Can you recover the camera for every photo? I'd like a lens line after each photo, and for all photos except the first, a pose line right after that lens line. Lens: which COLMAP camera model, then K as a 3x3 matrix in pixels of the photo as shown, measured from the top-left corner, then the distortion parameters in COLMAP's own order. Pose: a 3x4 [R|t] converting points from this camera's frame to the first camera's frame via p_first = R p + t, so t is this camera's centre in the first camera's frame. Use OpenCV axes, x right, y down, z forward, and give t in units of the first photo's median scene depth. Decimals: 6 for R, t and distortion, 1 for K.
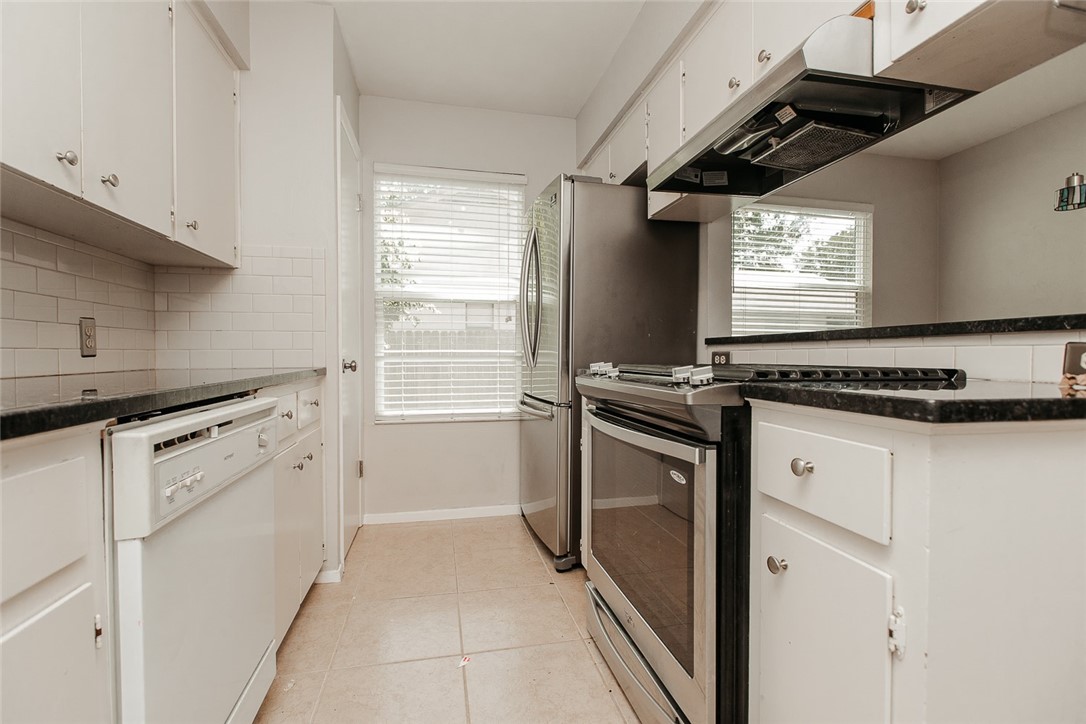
lens RADIAL K [[476.7, 0, 541.3], [0, 476.7, 358.8], [0, 0, 1]] dist [0.000766, -0.001109]
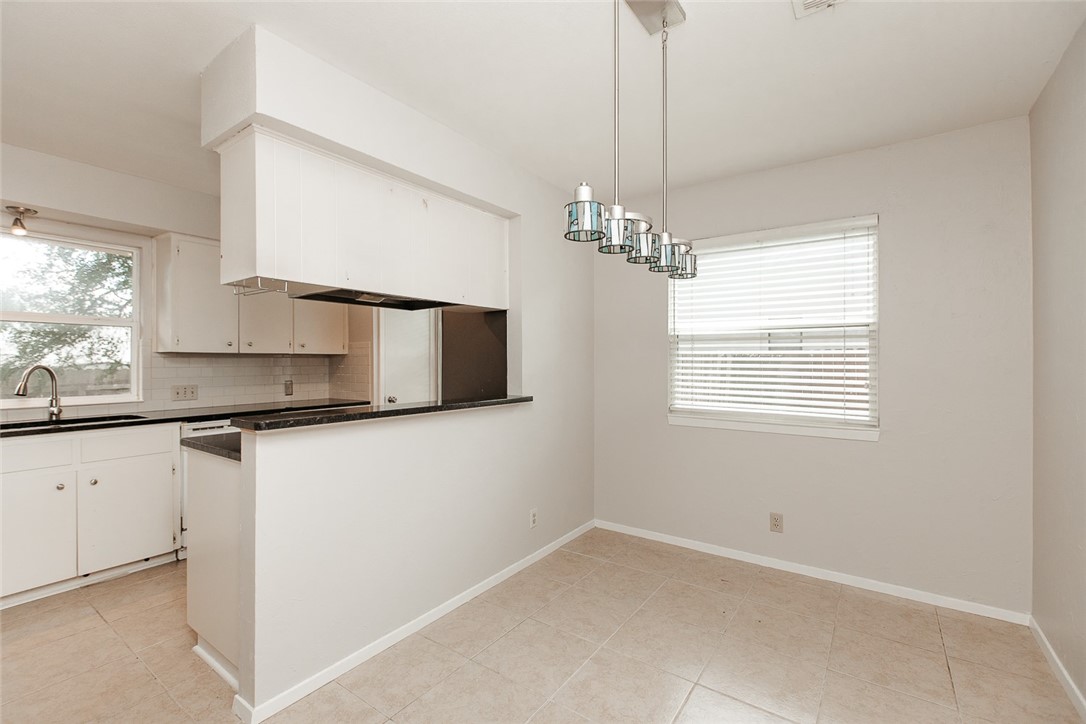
lens RADIAL K [[476.7, 0, 539.8], [0, 476.7, 358.5], [0, 0, 1]] dist [0.000766, -0.001109]
pose [[0.667979, -0.004618, -0.744166, 1.491405], [-0.007080, 0.999896, -0.012561, -0.137820], [0.744147, 0.013659, 0.667876, 0.173265]]
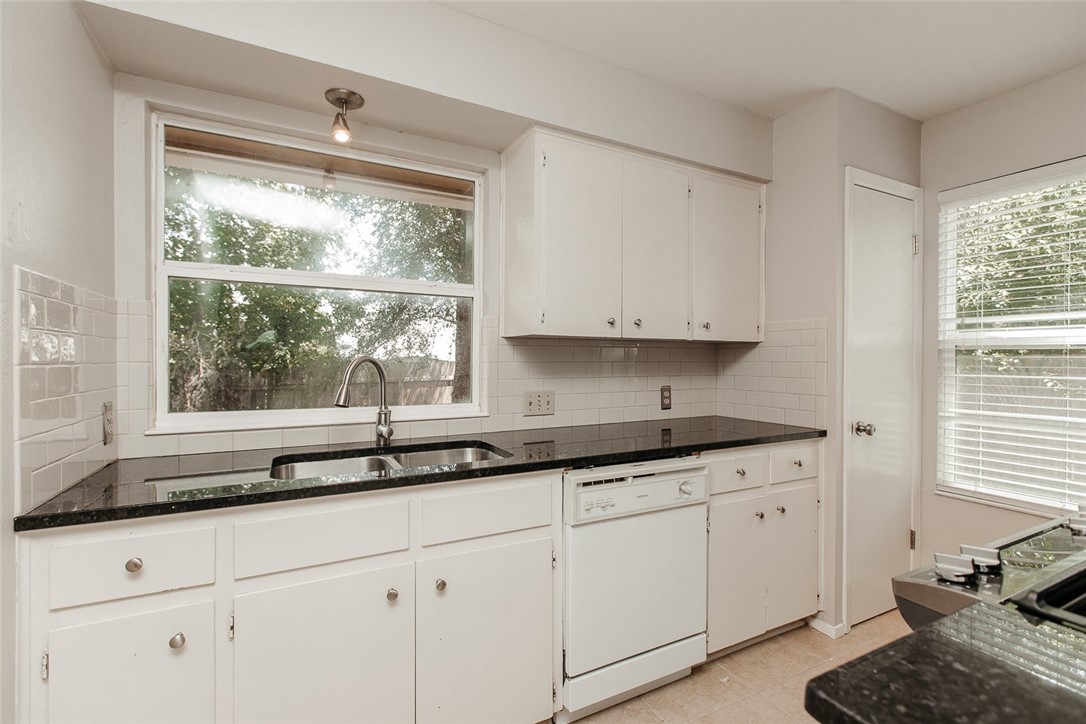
lens RADIAL K [[476.7, 0, 535.0], [0, 476.7, 357.6], [0, 0, 1]] dist [0.000766, -0.001109]
pose [[0.244777, 0.002224, -0.969577, 0.406194], [-0.017175, 0.999850, -0.002043, -0.126114], [0.969427, 0.017152, 0.244779, 0.102104]]
